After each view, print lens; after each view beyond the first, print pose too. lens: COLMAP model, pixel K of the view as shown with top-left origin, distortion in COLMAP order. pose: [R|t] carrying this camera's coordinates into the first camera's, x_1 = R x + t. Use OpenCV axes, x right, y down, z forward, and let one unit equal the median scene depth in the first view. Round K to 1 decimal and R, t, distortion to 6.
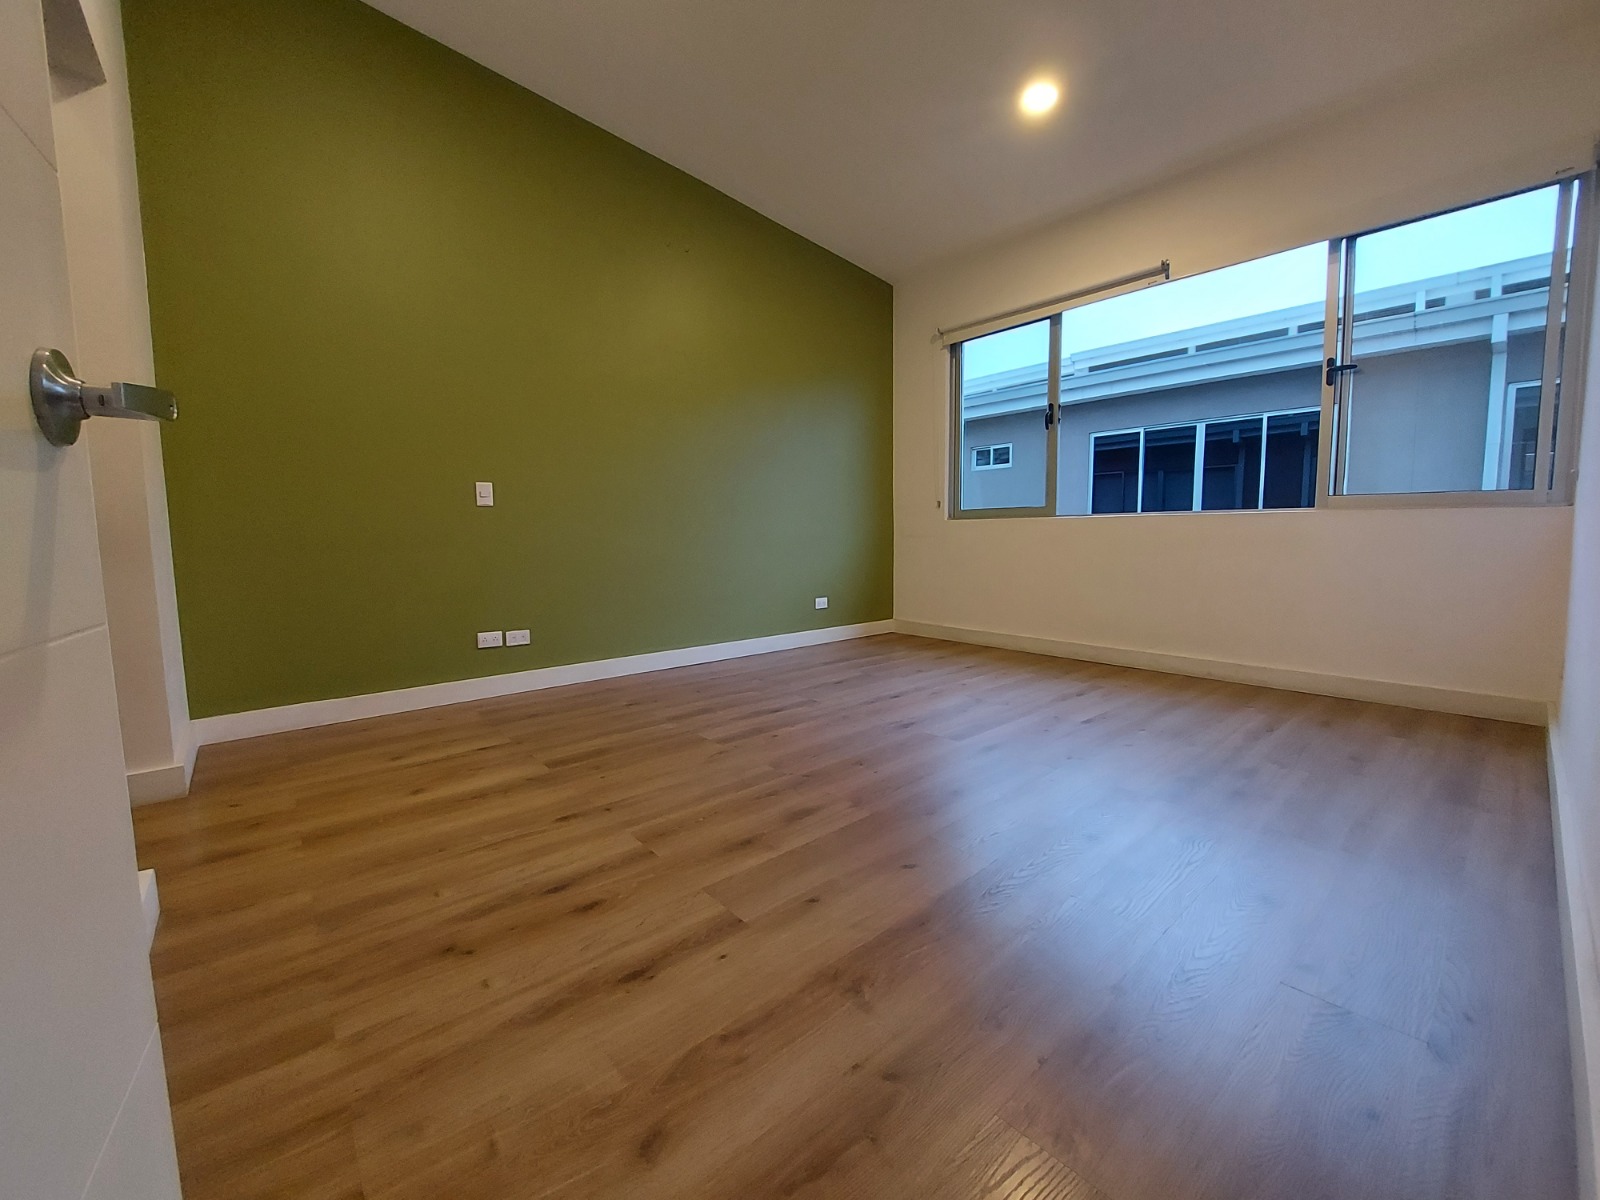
lens RADIAL K [[644.3, 0, 853.8], [0, 644.3, 604.3], [0, 0, 1]] dist [0.000560, 0.019411]
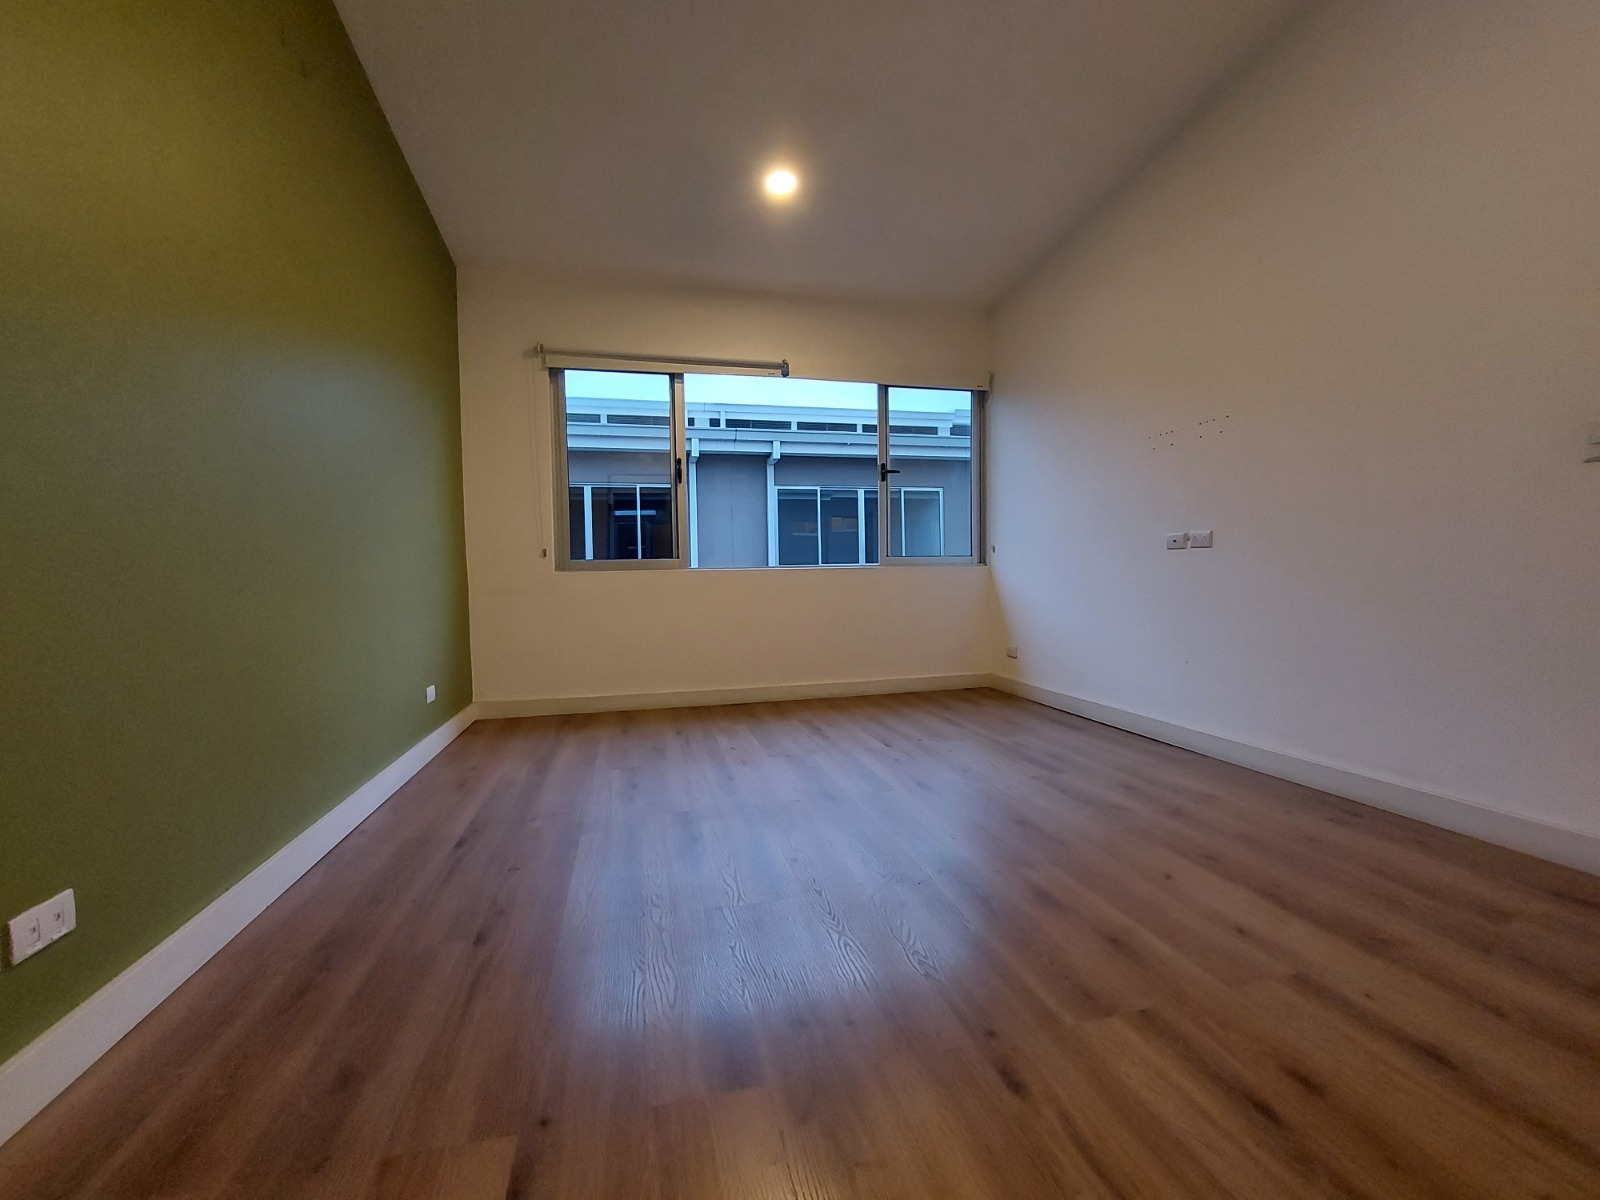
lens RADIAL K [[642.0, 0, 790.9], [0, 642.0, 592.0], [0, 0, 1]] dist [-0.024702, 0.000071]
pose [[0.510429, -0.037611, 0.859097, -0.602784], [0.133389, 0.990414, -0.035892, -0.055959], [-0.849511, 0.132914, 0.510553, 0.504114]]
